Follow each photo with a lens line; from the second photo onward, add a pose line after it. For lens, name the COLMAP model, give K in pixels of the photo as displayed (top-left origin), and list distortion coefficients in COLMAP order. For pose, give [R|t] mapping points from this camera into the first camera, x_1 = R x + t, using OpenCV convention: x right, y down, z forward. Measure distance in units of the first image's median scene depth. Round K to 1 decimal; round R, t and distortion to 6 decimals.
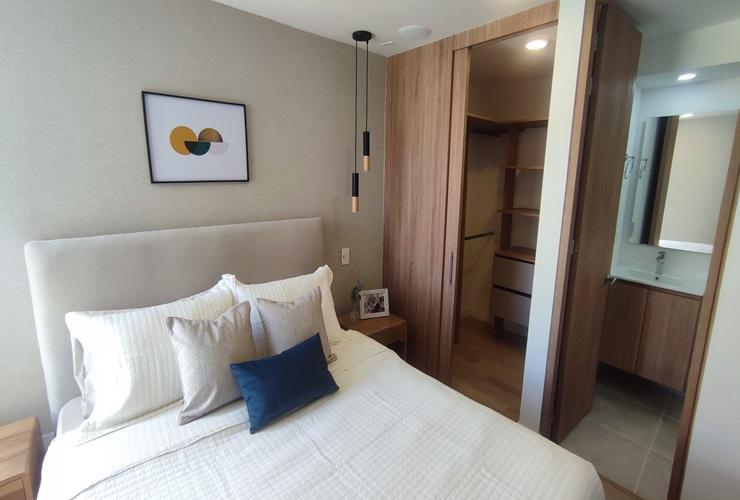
lens RADIAL K [[352.9, 0, 371.6], [0, 352.9, 232.3], [0, 0, 1]] dist [0.000247, 0.000770]
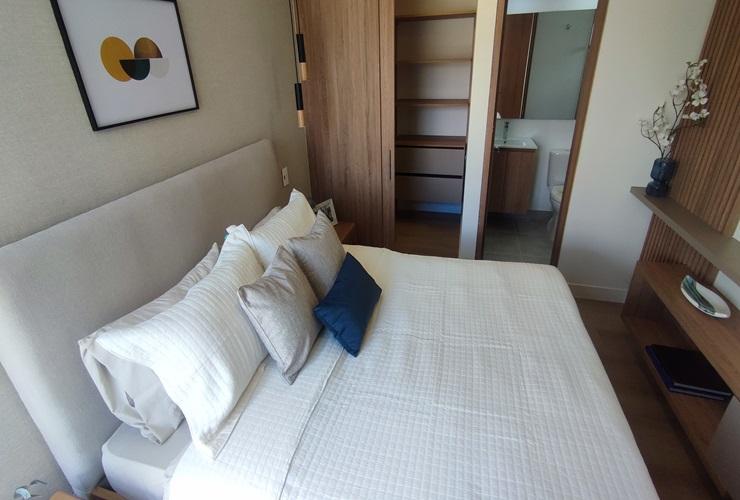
lens RADIAL K [[363.4, 0, 369.3], [0, 363.4, 210.5], [0, 0, 1]] dist [-0.000830, 0.000133]
pose [[0.814605, -0.272054, 0.512255, -0.502193], [0.150605, 0.952093, 0.266152, -0.084329], [-0.560122, -0.139660, 0.816553, 0.104025]]
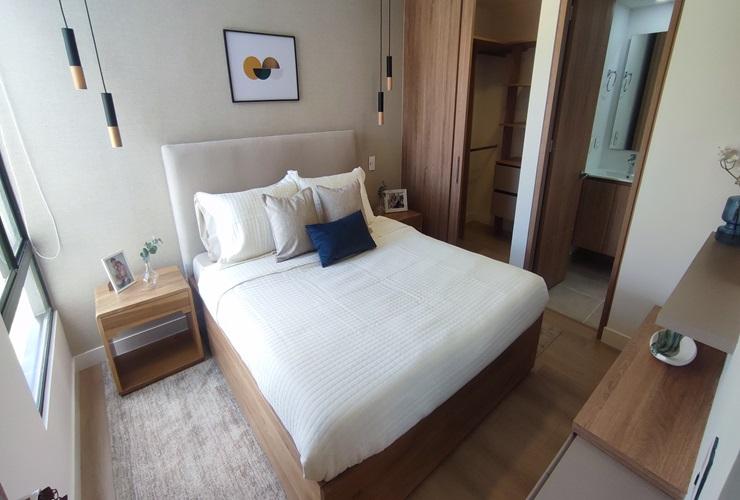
lens RADIAL K [[362.2, 0, 368.6], [0, 362.2, 226.9], [0, 0, 1]] dist [-0.003195, 0.000256]
pose [[0.999348, -0.015477, -0.032609, -0.059275], [0.020739, 0.985607, 0.167777, 0.091364], [0.029543, -0.168344, 0.985285, -0.355735]]
